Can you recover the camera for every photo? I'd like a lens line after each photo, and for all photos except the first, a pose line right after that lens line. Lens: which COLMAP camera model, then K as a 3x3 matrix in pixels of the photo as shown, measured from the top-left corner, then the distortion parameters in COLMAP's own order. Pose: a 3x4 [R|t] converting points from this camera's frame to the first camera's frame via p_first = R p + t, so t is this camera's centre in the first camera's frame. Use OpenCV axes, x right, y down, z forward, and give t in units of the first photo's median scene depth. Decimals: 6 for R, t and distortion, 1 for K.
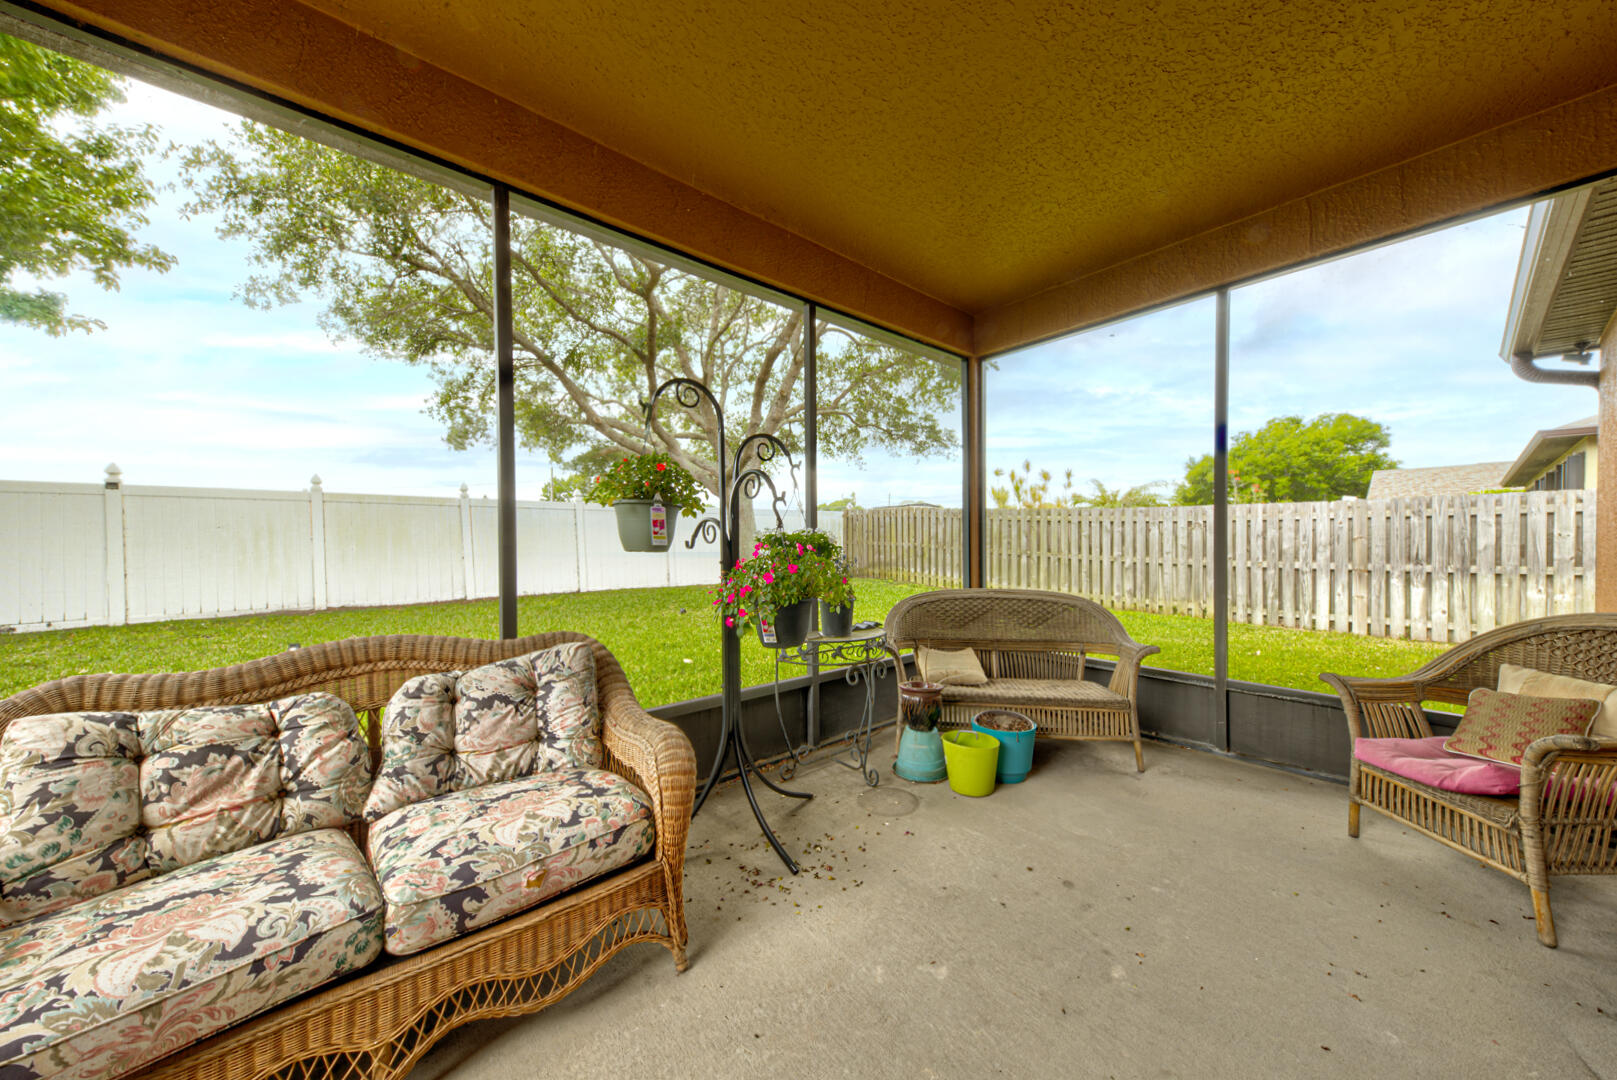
lens RADIAL K [[555.0, 0, 810.7], [0, 555.0, 546.6], [0, 0, 1]] dist [0.028412, -0.006859]
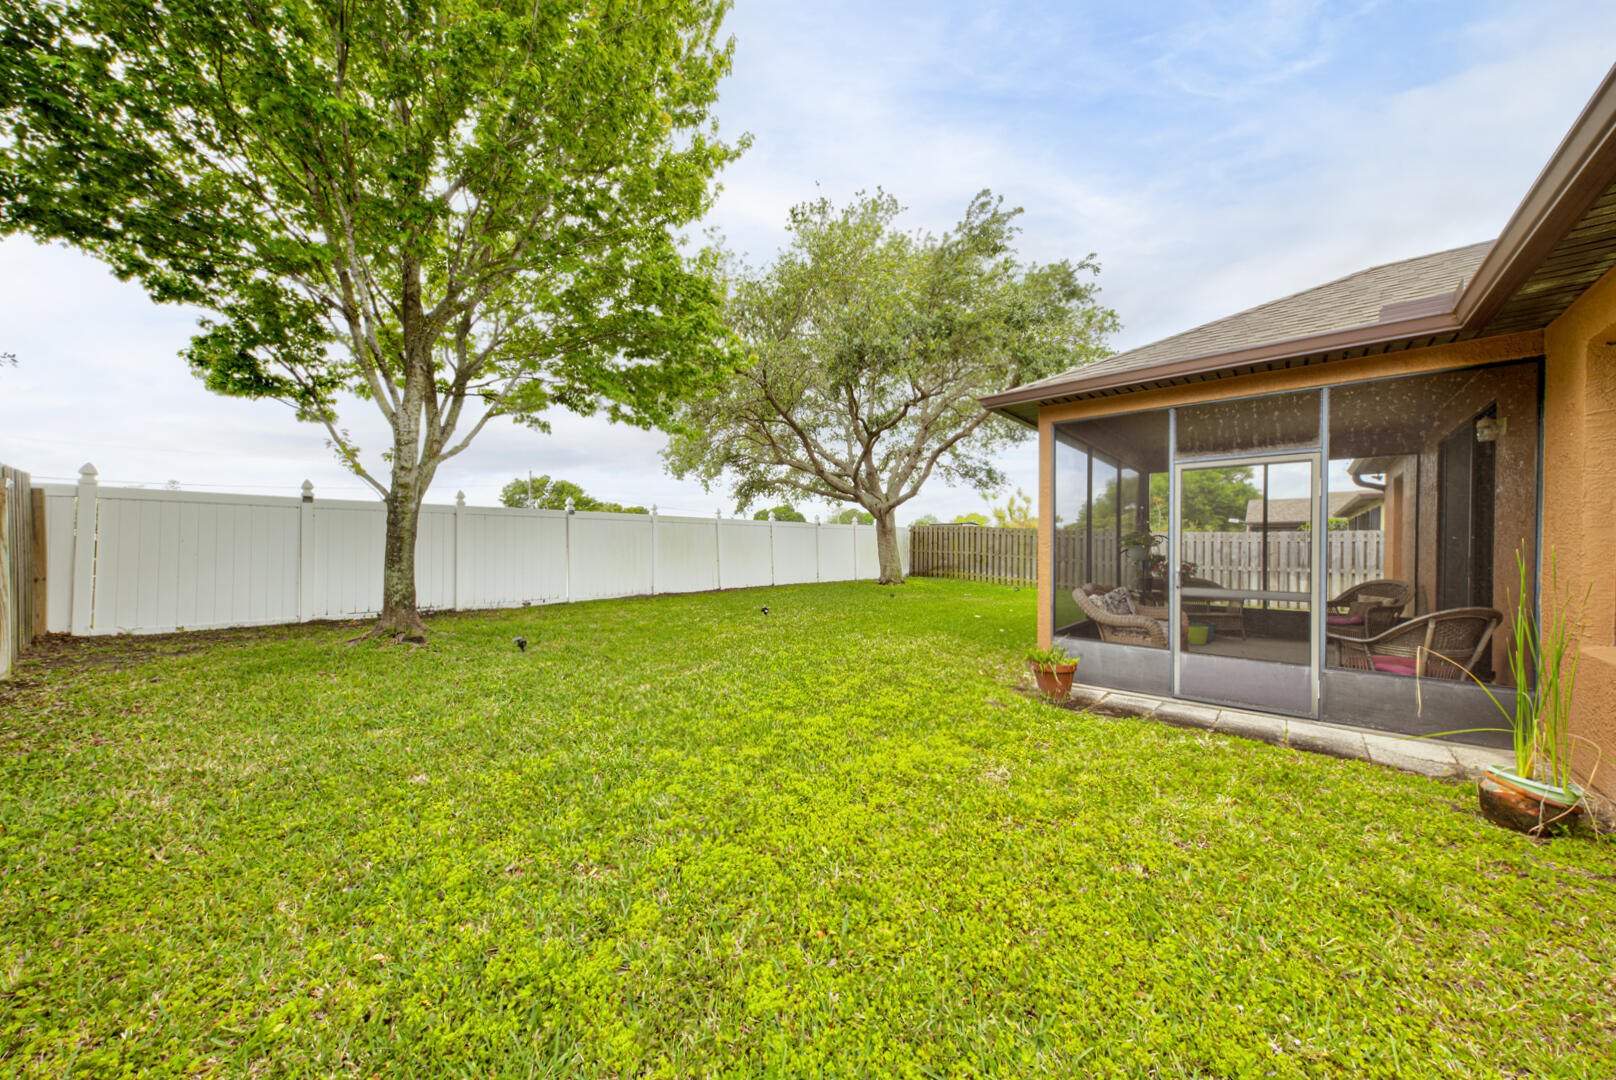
lens RADIAL K [[529.8, 0, 802.6], [0, 529.8, 548.2], [0, 0, 1]] dist [-0.000546, -0.005675]
pose [[0.994910, 0.008387, 0.100421, -0.600337], [-0.007879, 0.999954, -0.005463, -0.009293], [-0.100463, 0.004644, 0.994930, -0.446457]]
